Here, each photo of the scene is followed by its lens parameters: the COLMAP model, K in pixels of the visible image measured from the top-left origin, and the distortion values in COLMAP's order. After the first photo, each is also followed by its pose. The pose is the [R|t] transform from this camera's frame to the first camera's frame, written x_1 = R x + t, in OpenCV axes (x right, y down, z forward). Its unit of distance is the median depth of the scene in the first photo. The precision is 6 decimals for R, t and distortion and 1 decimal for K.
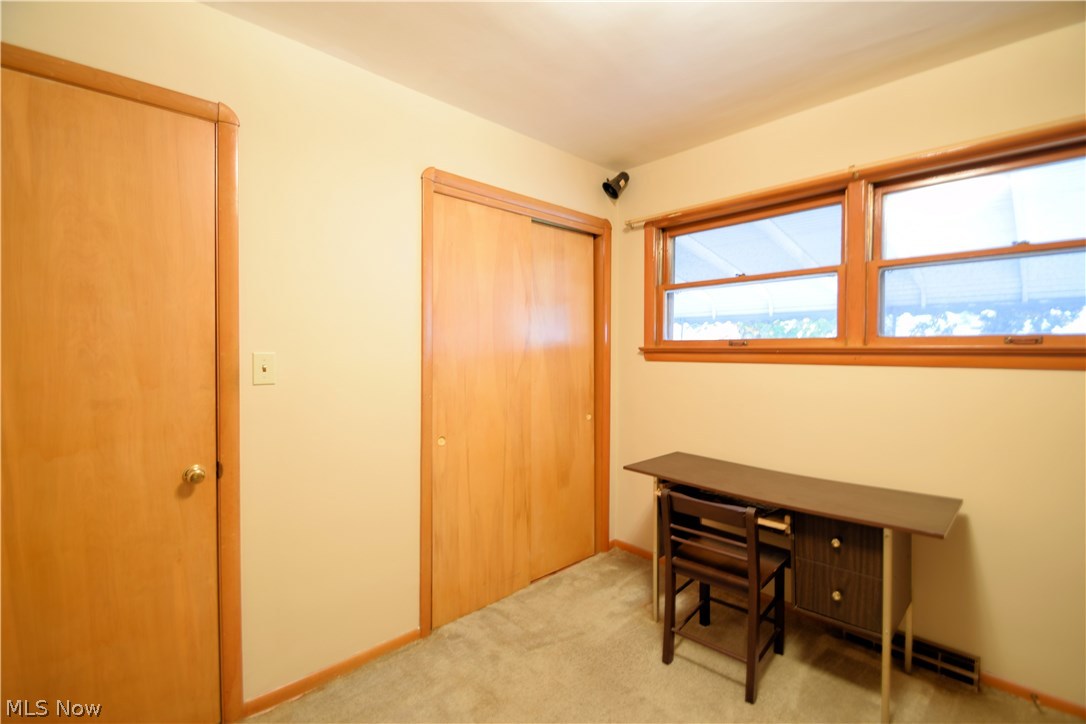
lens RADIAL K [[477.4, 0, 542.5], [0, 477.4, 357.0], [0, 0, 1]] dist [0.020424, -0.016045]
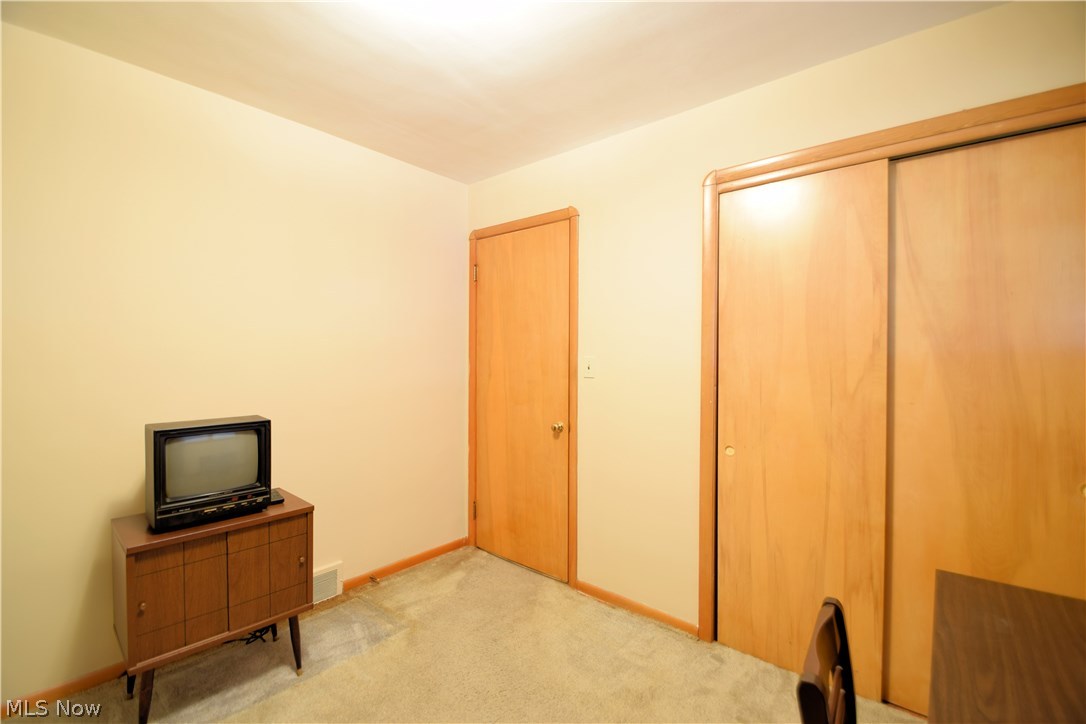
lens RADIAL K [[477.4, 0, 542.5], [0, 477.4, 357.0], [0, 0, 1]] dist [0.020424, -0.016045]
pose [[0.113421, 0.001225, -0.993546, 0.607494], [-0.016182, 0.999869, -0.000615, -0.003425], [0.993415, 0.016148, 0.113426, 0.457730]]
